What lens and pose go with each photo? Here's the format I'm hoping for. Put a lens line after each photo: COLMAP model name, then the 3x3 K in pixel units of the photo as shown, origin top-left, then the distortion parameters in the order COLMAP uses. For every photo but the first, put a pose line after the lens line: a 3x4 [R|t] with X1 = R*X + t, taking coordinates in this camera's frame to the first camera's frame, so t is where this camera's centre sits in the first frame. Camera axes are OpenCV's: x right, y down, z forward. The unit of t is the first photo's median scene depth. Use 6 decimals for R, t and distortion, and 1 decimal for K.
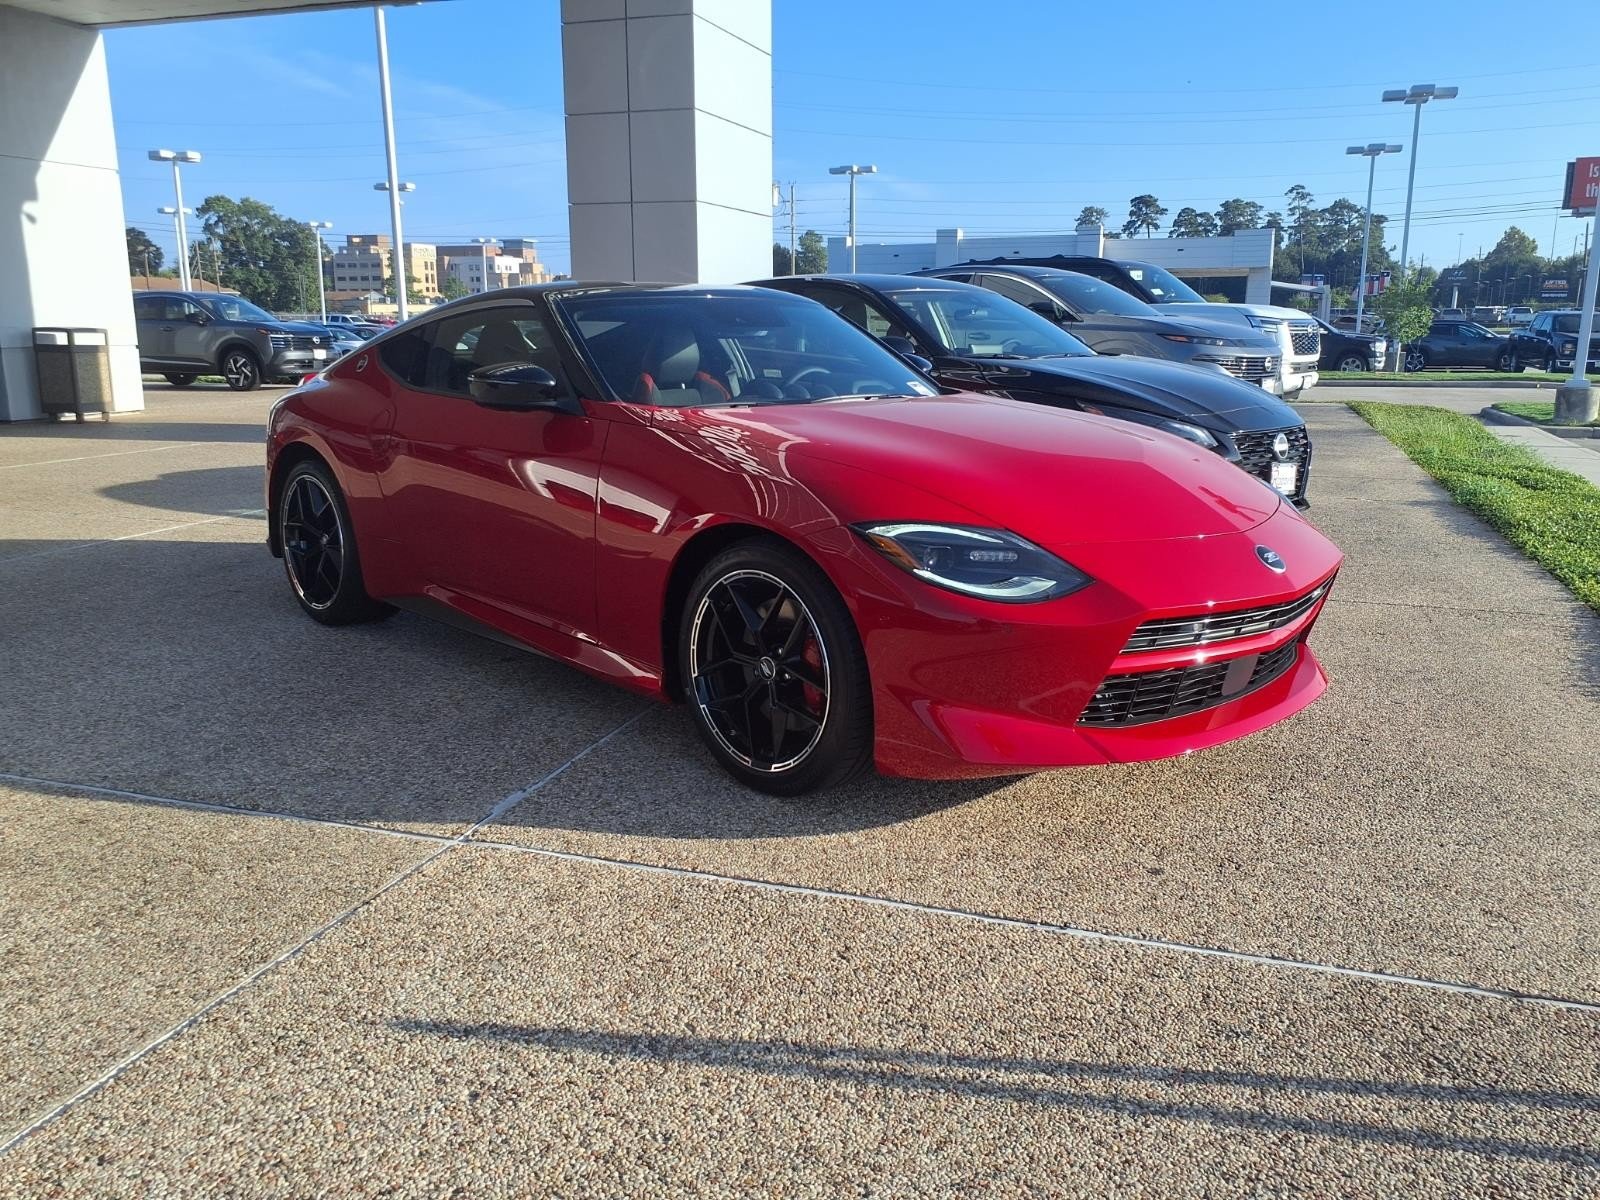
lens RADIAL K [[1363.1, 0, 841.7], [0, 1363.1, 604.9], [0, 0, 1]] dist [-0.007999, -0.014103]
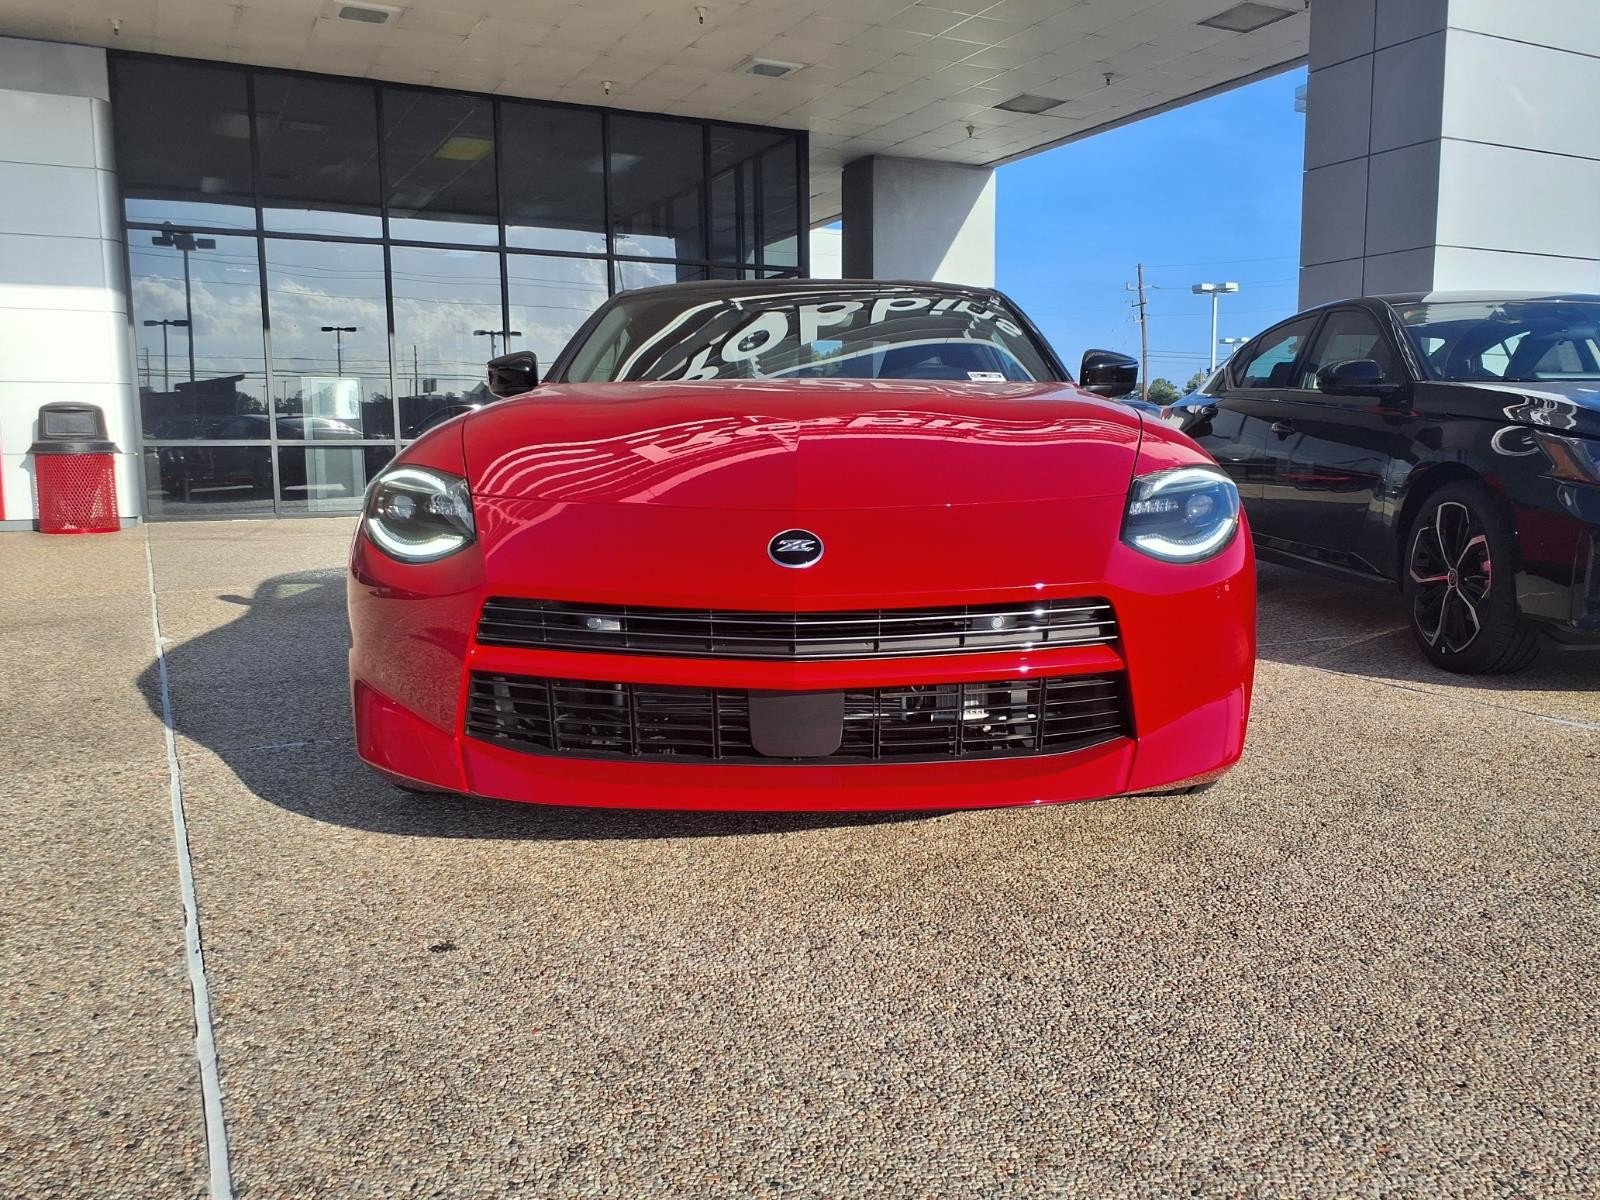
lens RADIAL K [[1363.1, 0, 841.7], [0, 1363.1, 604.9], [0, 0, 1]] dist [-0.007999, -0.014103]
pose [[0.681784, 0.068466, -0.728343, 0.780074], [-0.140914, 0.989257, -0.038913, 0.013669], [0.717854, 0.129164, 0.684107, 0.562899]]
